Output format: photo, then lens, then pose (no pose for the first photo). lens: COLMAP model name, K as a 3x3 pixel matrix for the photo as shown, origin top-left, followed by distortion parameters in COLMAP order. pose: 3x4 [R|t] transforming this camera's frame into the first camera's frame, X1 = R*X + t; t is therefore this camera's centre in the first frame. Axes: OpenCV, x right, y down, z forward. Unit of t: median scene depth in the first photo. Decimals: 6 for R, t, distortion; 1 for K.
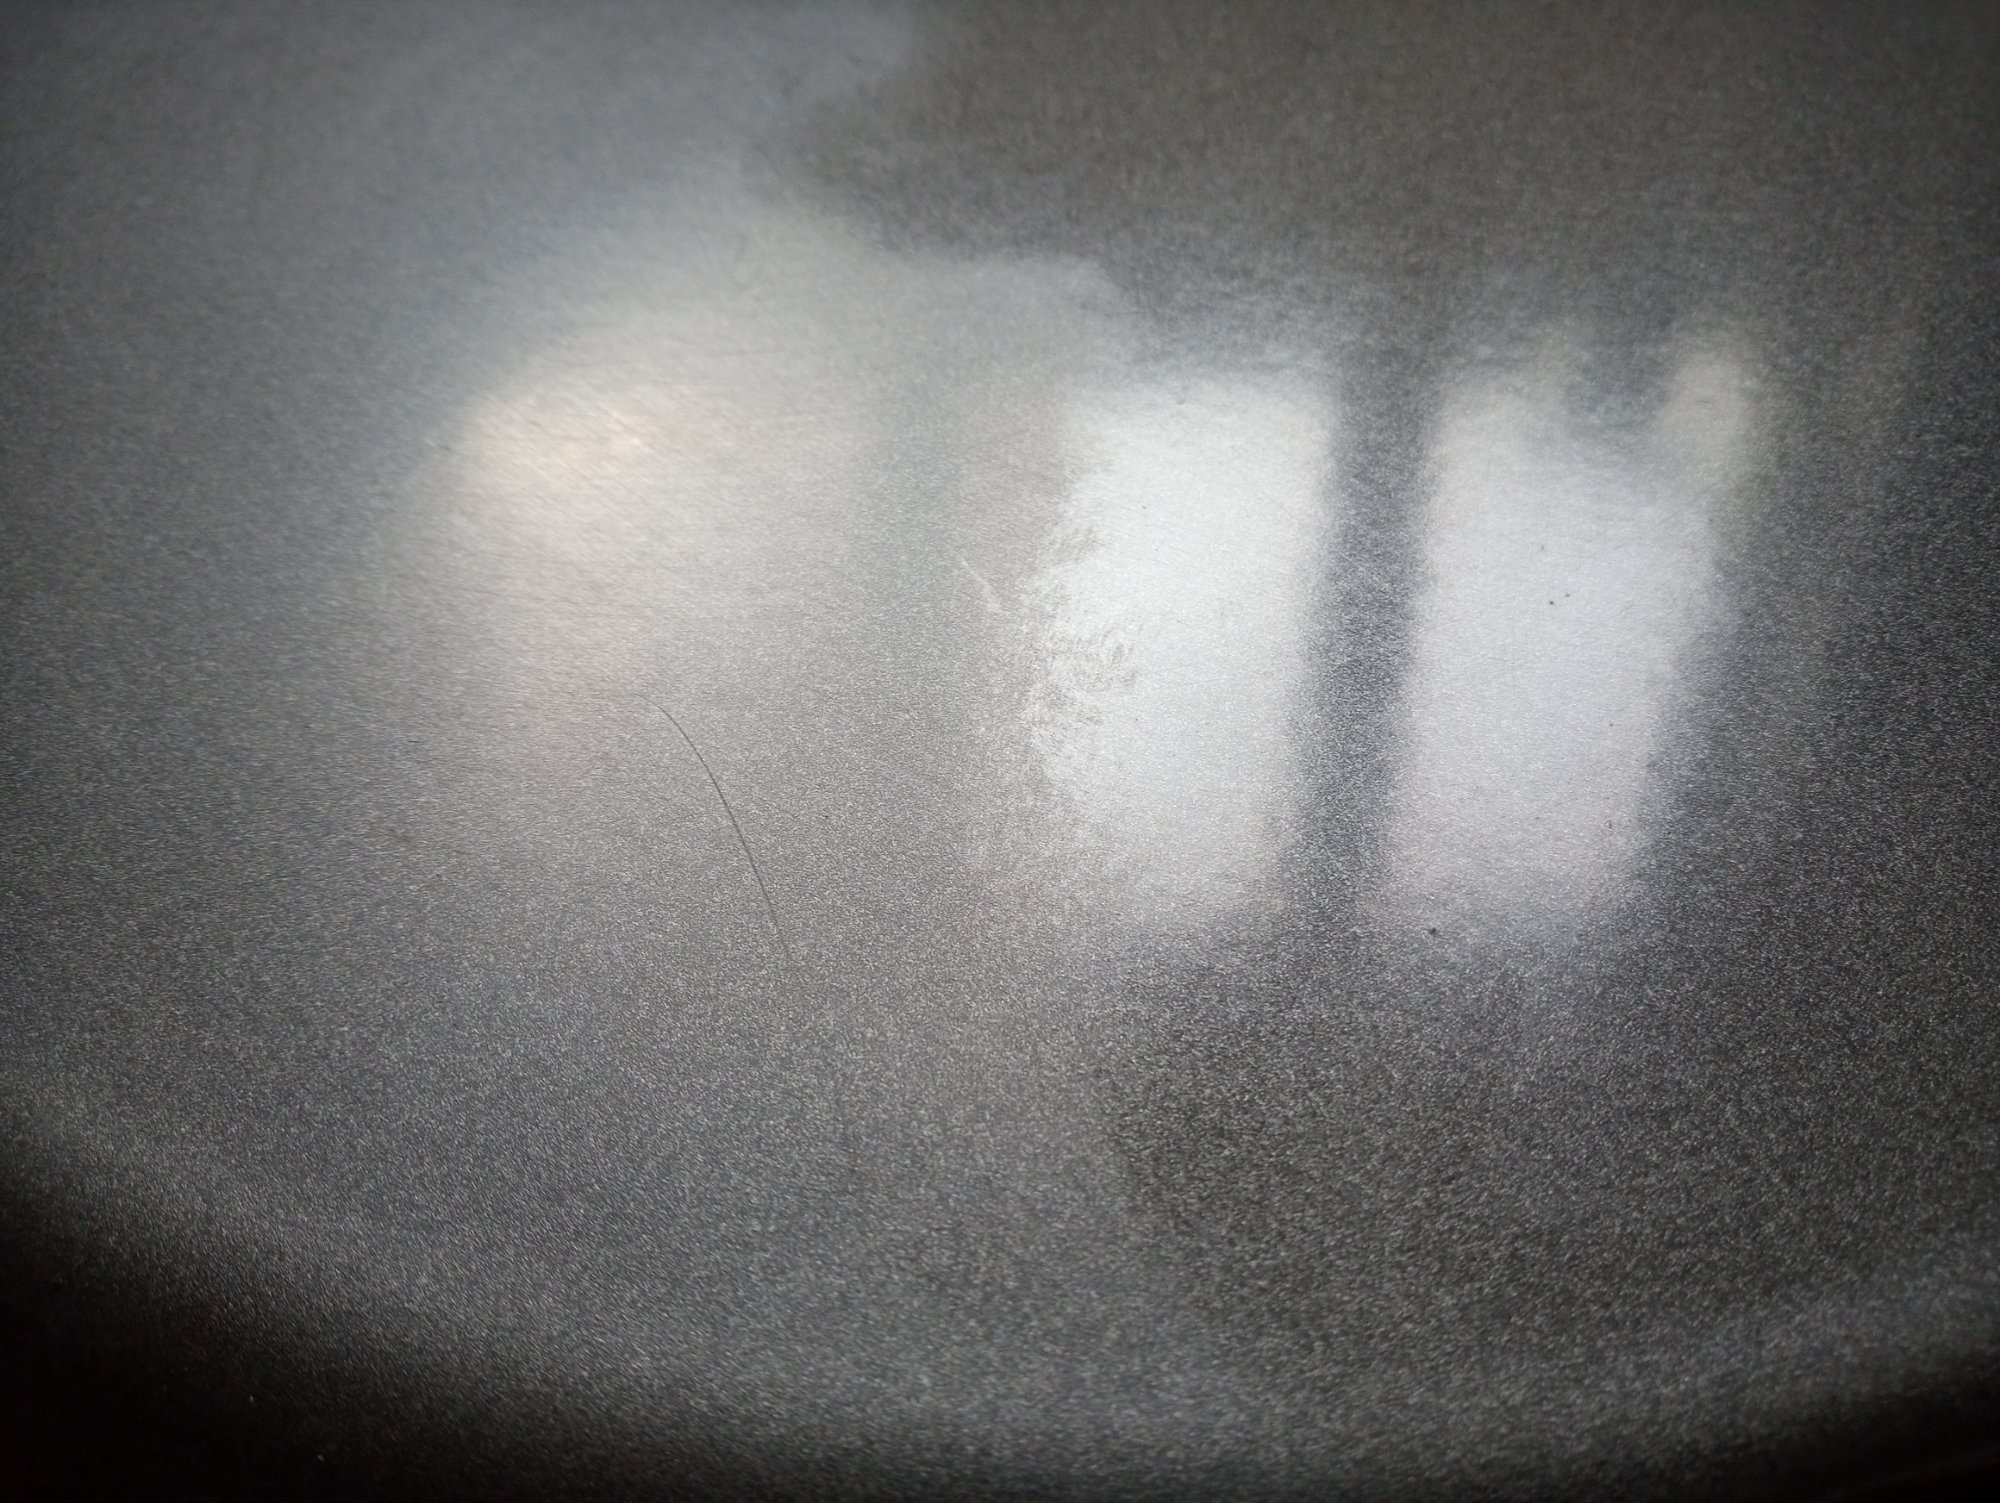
lens RADIAL K [[1642.6, 0, 1004.4], [0, 1642.6, 735.8], [0, 0, 1]] dist [-0.065382, -0.036365]
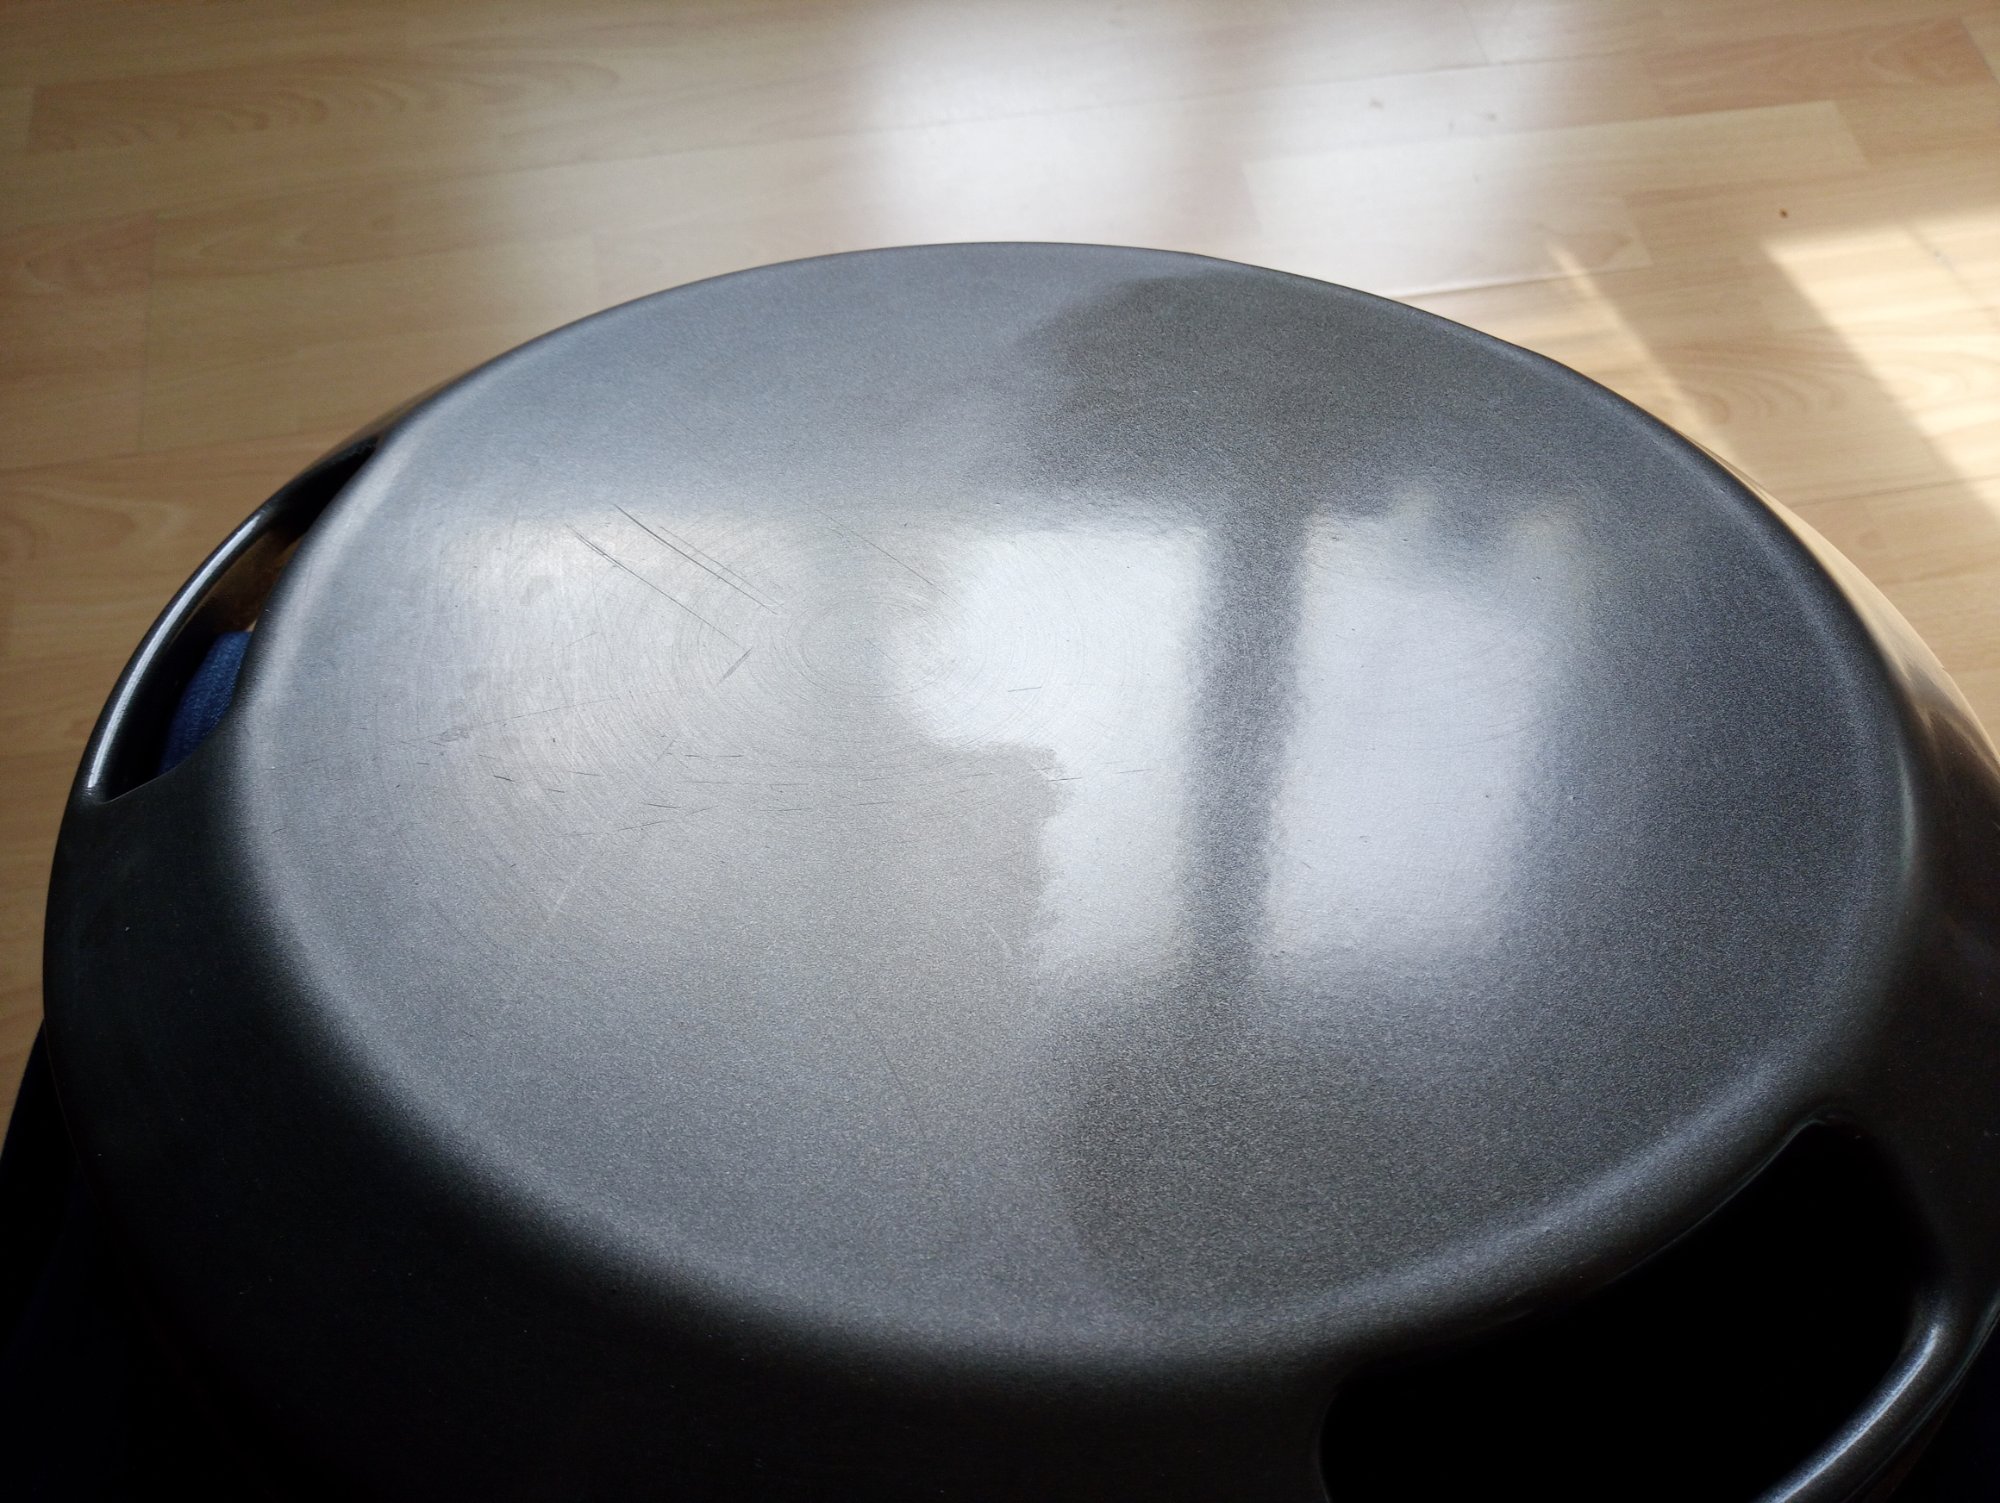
lens RADIAL K [[1642.6, 0, 995.7], [0, 1642.6, 762.2], [0, 0, 1]] dist [-0.065382, -0.036365]
pose [[0.998482, 0.004130, 0.054918, -0.177997], [-0.003551, 0.999937, -0.010641, -0.390877], [-0.054959, 0.010430, 0.998434, -1.372530]]
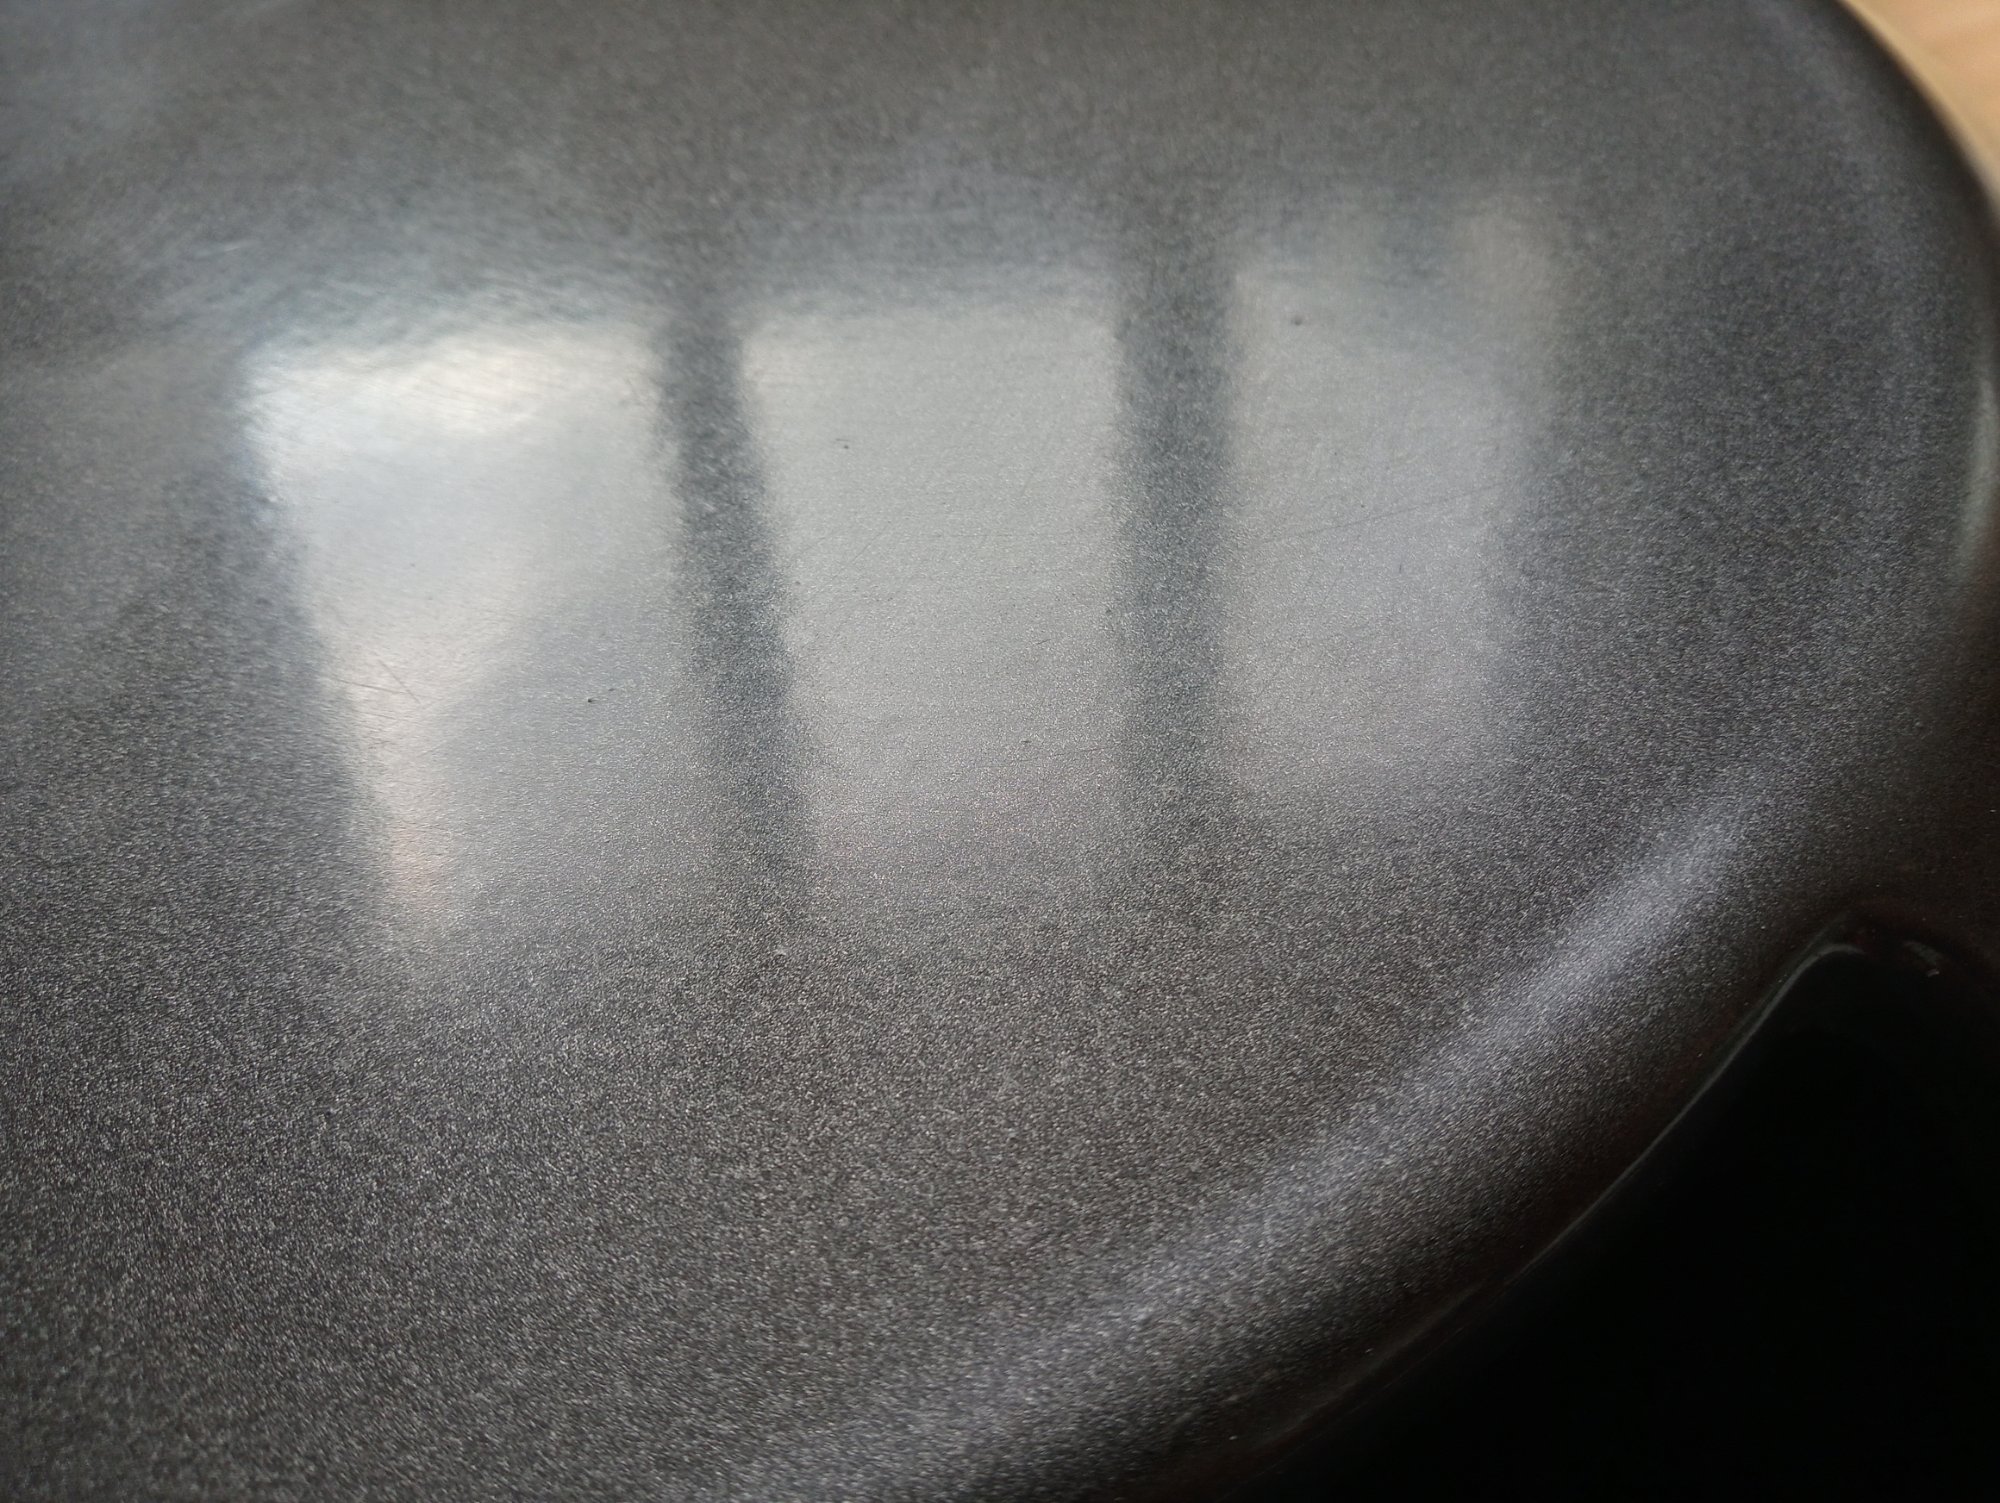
lens RADIAL K [[1642.6, 0, 1007.5], [0, 1642.6, 754.6], [0, 0, 1]] dist [-0.065382, -0.036365]
pose [[0.992600, -0.111474, 0.048143, 0.676116], [0.106463, 0.989629, 0.096435, -0.144804], [-0.058394, -0.090596, 0.994174, 0.077064]]
